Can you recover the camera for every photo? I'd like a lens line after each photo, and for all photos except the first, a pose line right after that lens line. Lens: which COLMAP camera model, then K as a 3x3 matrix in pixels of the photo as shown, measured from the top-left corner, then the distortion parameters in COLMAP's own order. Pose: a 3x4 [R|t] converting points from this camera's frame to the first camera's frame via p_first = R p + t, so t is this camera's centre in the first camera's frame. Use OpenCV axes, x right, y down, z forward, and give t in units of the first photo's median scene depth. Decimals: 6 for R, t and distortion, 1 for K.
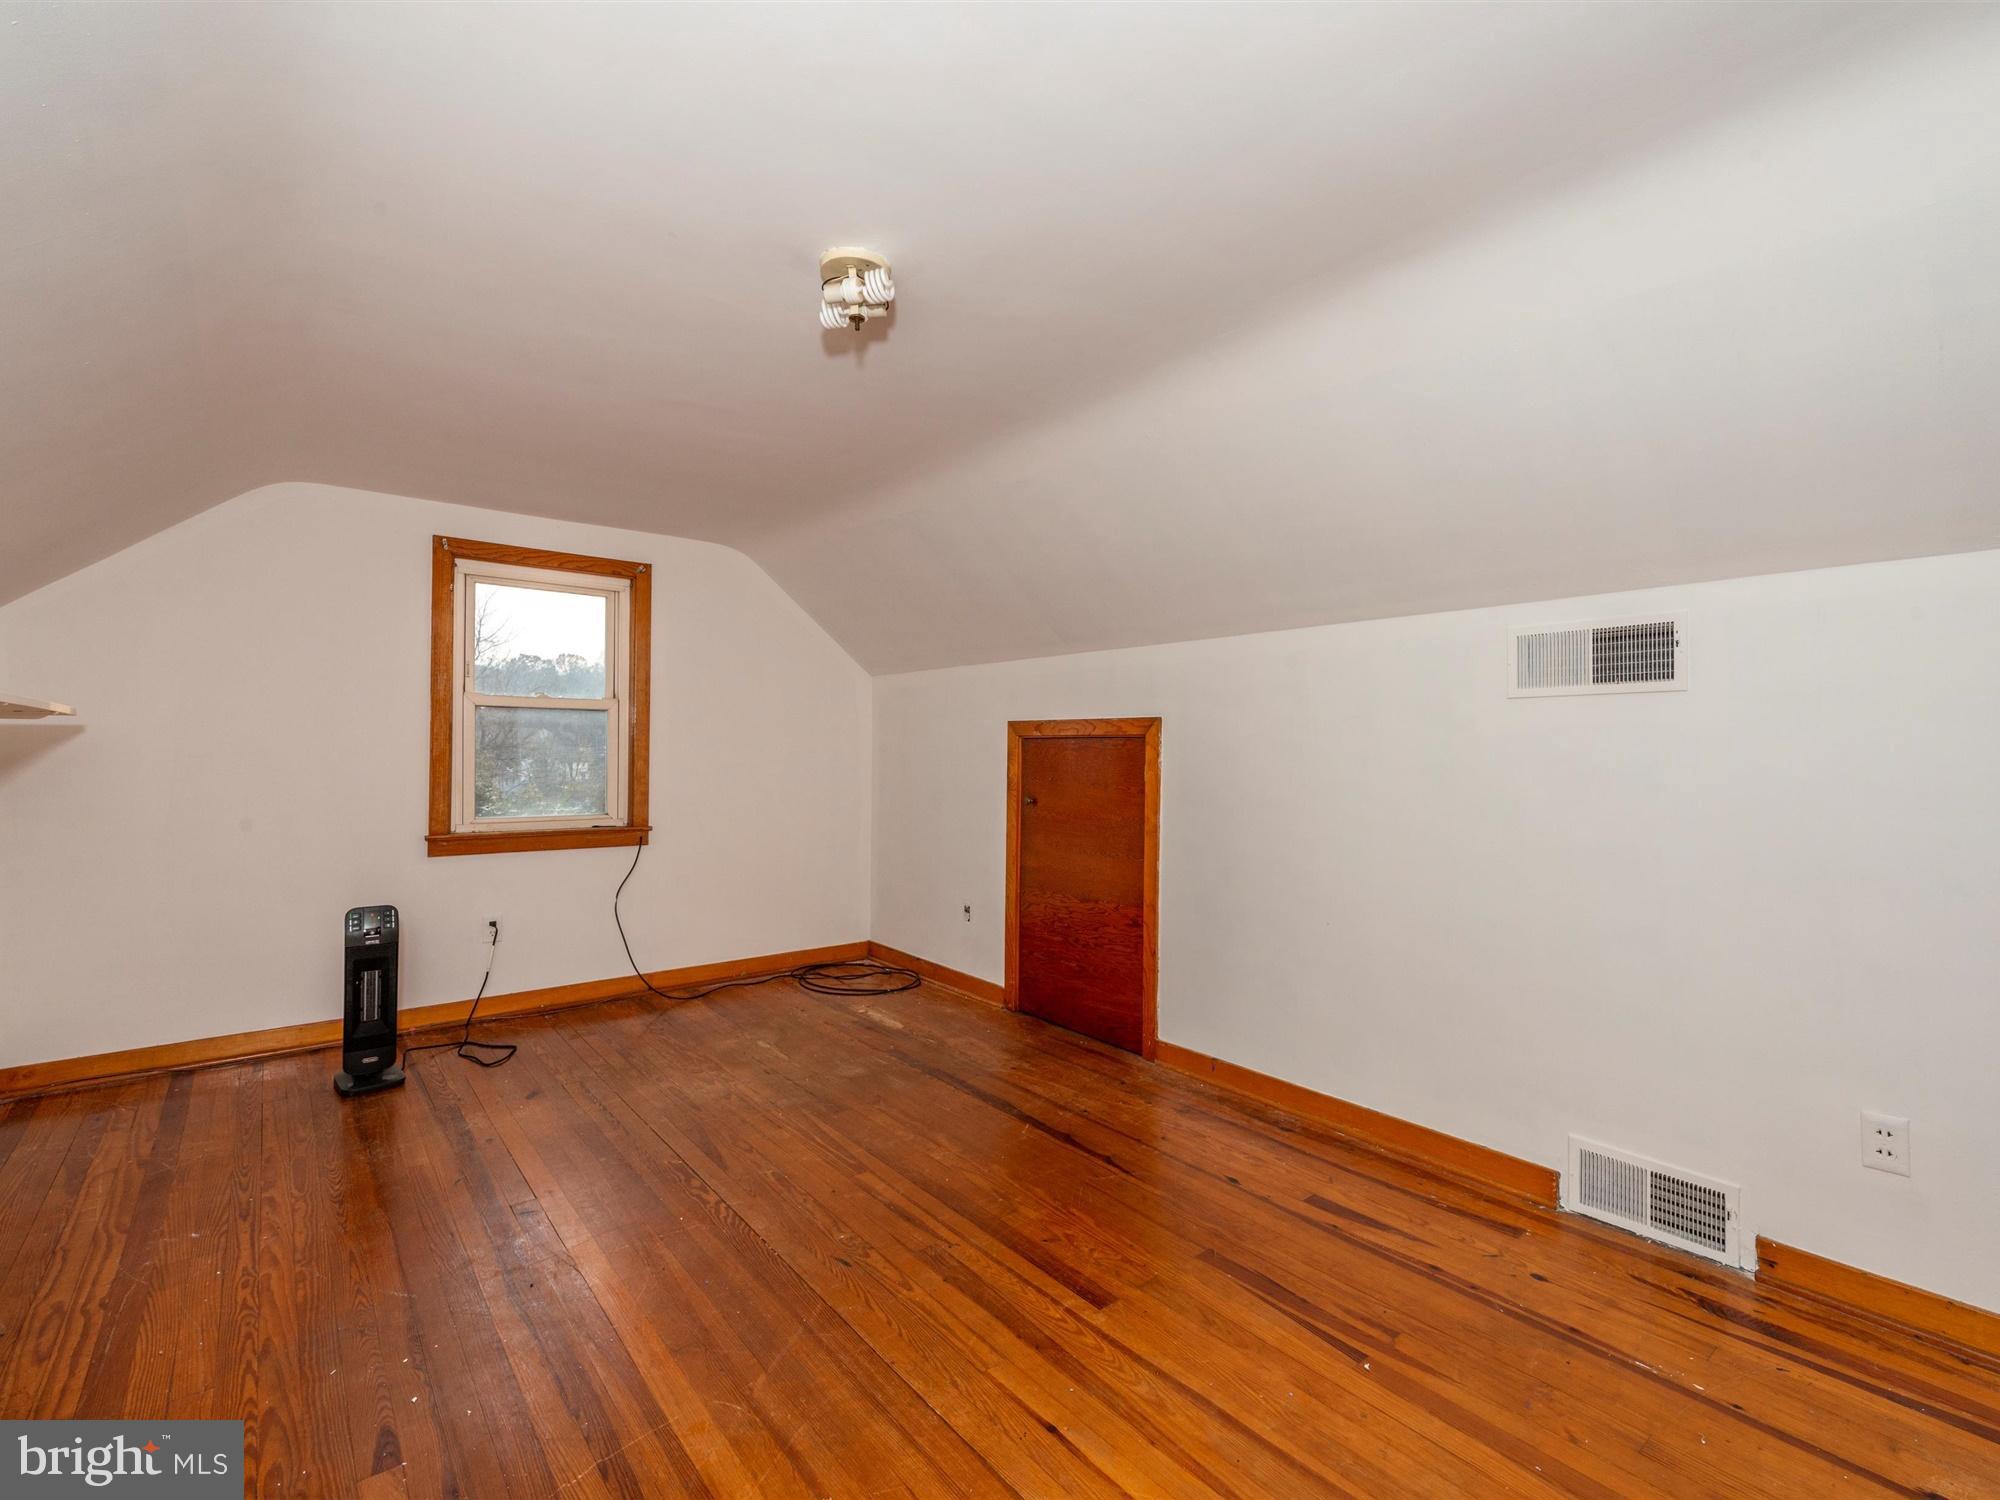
lens RADIAL K [[897.9, 0, 1000.0], [0, 897.9, 750.0], [0, 0, 1]] dist [0.000091, 0.000069]
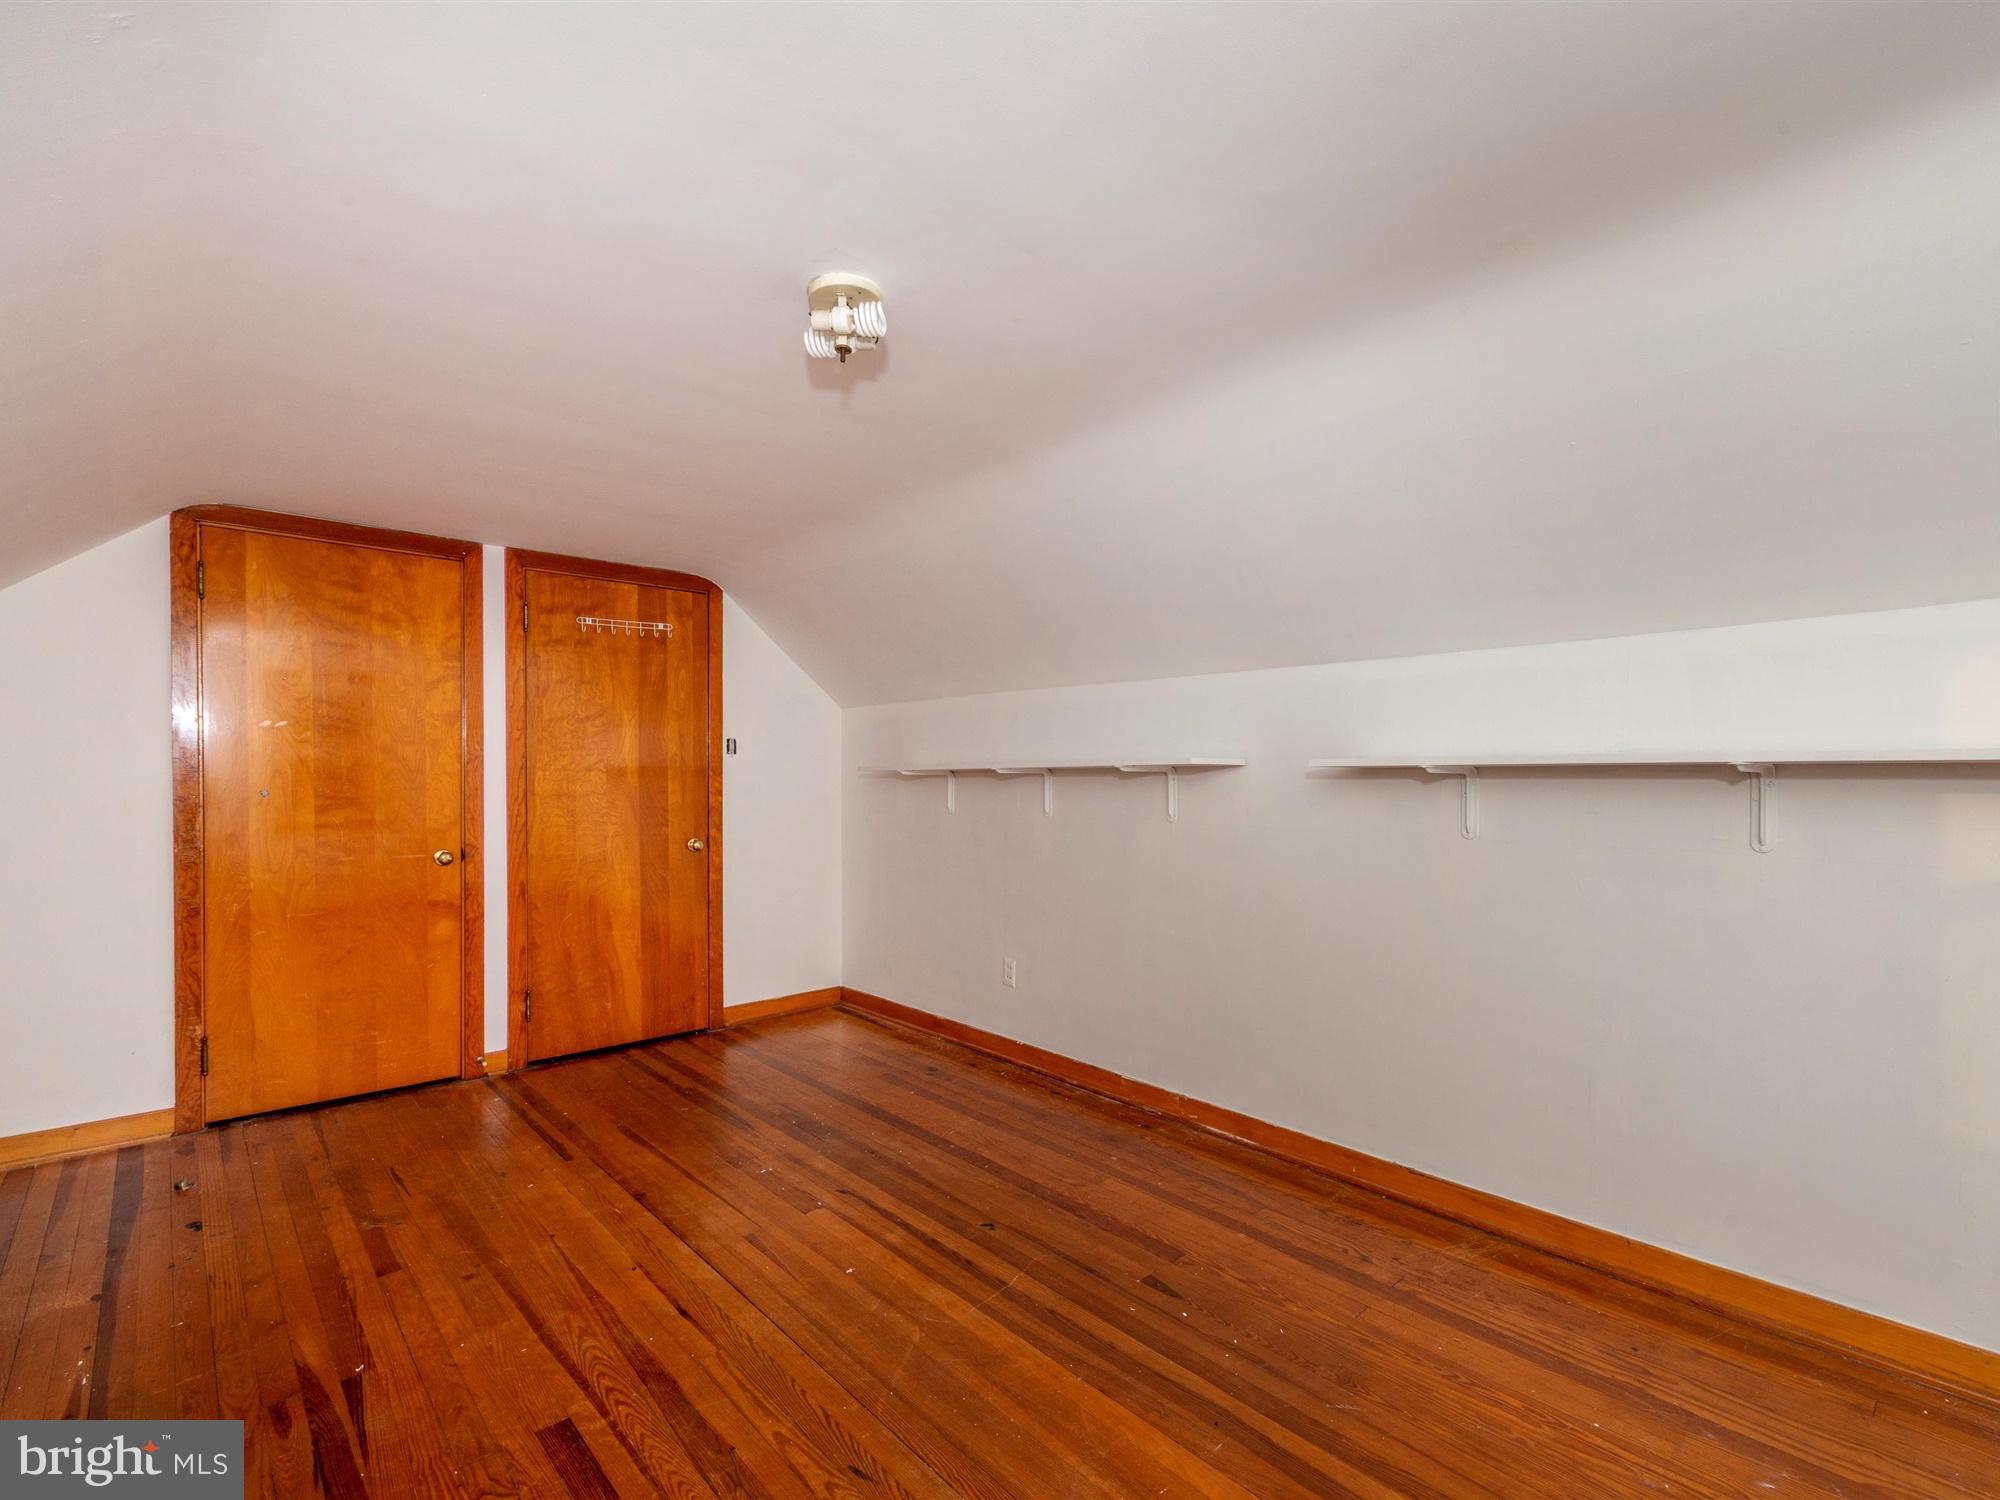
lens RADIAL K [[897.9, 0, 1000.0], [0, 897.9, 750.0], [0, 0, 1]] dist [0.000091, 0.000069]
pose [[-0.998147, -0.009338, -0.060133, -0.279750], [-0.007789, 0.999633, -0.025932, -0.036210], [0.060354, -0.025416, -0.997853, 2.066917]]
